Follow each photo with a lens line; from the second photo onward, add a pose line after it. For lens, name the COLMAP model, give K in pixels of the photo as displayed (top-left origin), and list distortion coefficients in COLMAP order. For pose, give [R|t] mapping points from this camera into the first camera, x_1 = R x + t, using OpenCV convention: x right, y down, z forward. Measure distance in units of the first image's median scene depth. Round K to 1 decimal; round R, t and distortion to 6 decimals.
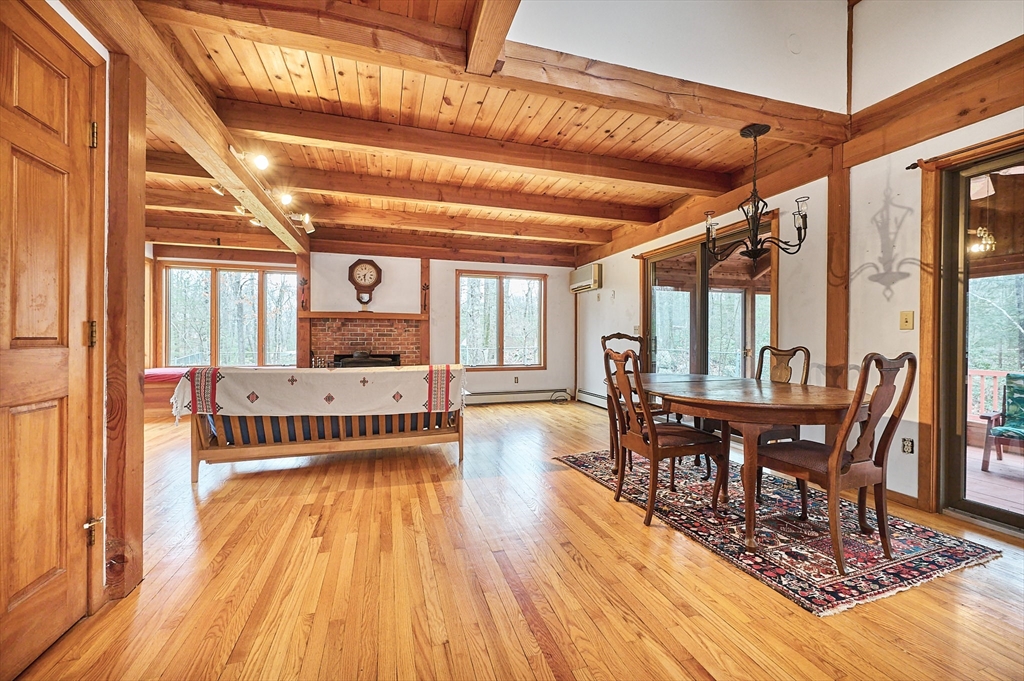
lens RADIAL K [[428.9, 0, 527.5], [0, 428.9, 339.0], [0, 0, 1]] dist [0.000224, 0.000058]
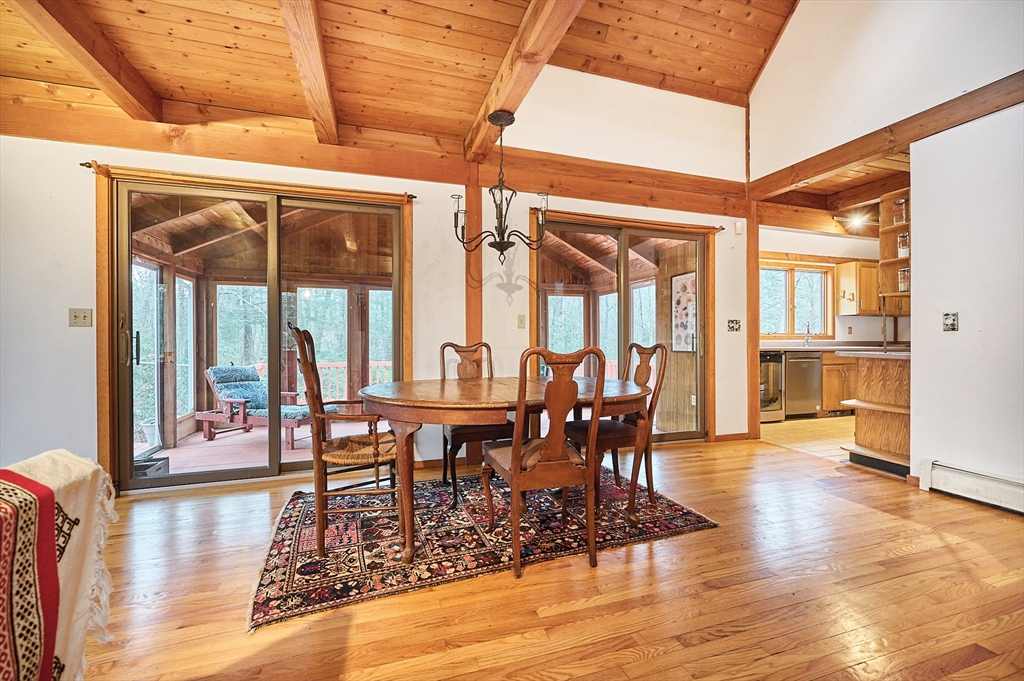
lens RADIAL K [[428.9, 0, 527.5], [0, 428.9, 339.0], [0, 0, 1]] dist [0.000224, 0.000058]
pose [[-0.005620, -0.007220, 0.999958, -0.436149], [0.002262, 0.999971, 0.007233, 0.001700], [-0.999982, 0.002303, -0.005604, 0.943931]]
